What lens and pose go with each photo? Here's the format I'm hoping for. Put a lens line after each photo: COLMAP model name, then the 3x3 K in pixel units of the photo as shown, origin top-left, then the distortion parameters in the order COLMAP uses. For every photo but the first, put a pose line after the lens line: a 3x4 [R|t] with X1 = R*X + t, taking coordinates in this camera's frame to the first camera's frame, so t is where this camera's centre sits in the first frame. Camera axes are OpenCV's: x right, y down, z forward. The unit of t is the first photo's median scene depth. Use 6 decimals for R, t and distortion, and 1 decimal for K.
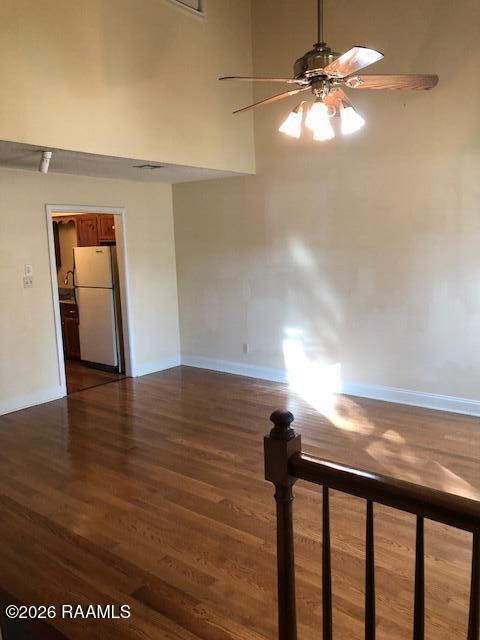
lens RADIAL K [[525.3, 0, 238.2], [0, 525.3, 318.0], [0, 0, 1]] dist [0.044972, -0.044112]
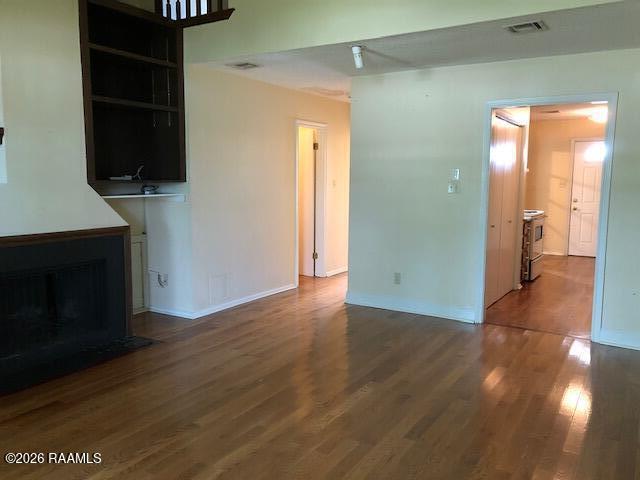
lens RADIAL K [[525.3, 0, 320.4], [0, 525.3, 238.3], [0, 0, 1]] dist [0.044972, -0.044112]
pose [[0.097333, 0.144212, -0.984748, 0.651623], [-0.154821, 0.979595, 0.128155, -0.079285], [0.983136, 0.139986, 0.117674, 0.862026]]
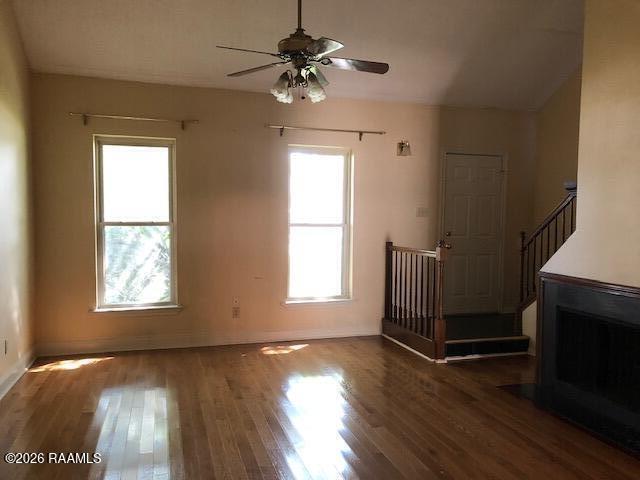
lens RADIAL K [[525.3, 0, 314.2], [0, 525.3, 237.5], [0, 0, 1]] dist [0.044972, -0.044112]
pose [[-0.817668, -0.008389, 0.575630, -0.430101], [0.097349, 0.983479, 0.152615, -0.155992], [-0.567400, 0.180826, -0.803343, 1.500548]]
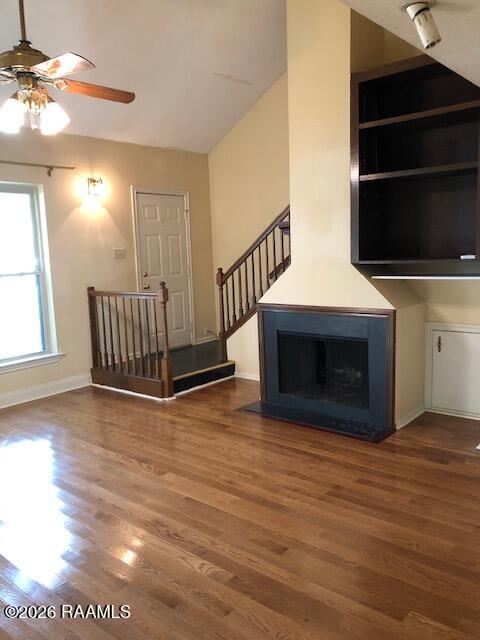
lens RADIAL K [[525.3, 0, 238.9], [0, 525.3, 318.1], [0, 0, 1]] dist [0.044972, -0.044112]
pose [[-0.997351, 0.057297, 0.044804, -0.198390], [0.067657, 0.956940, 0.282293, -0.187976], [-0.026701, 0.284576, -0.958281, 1.551560]]
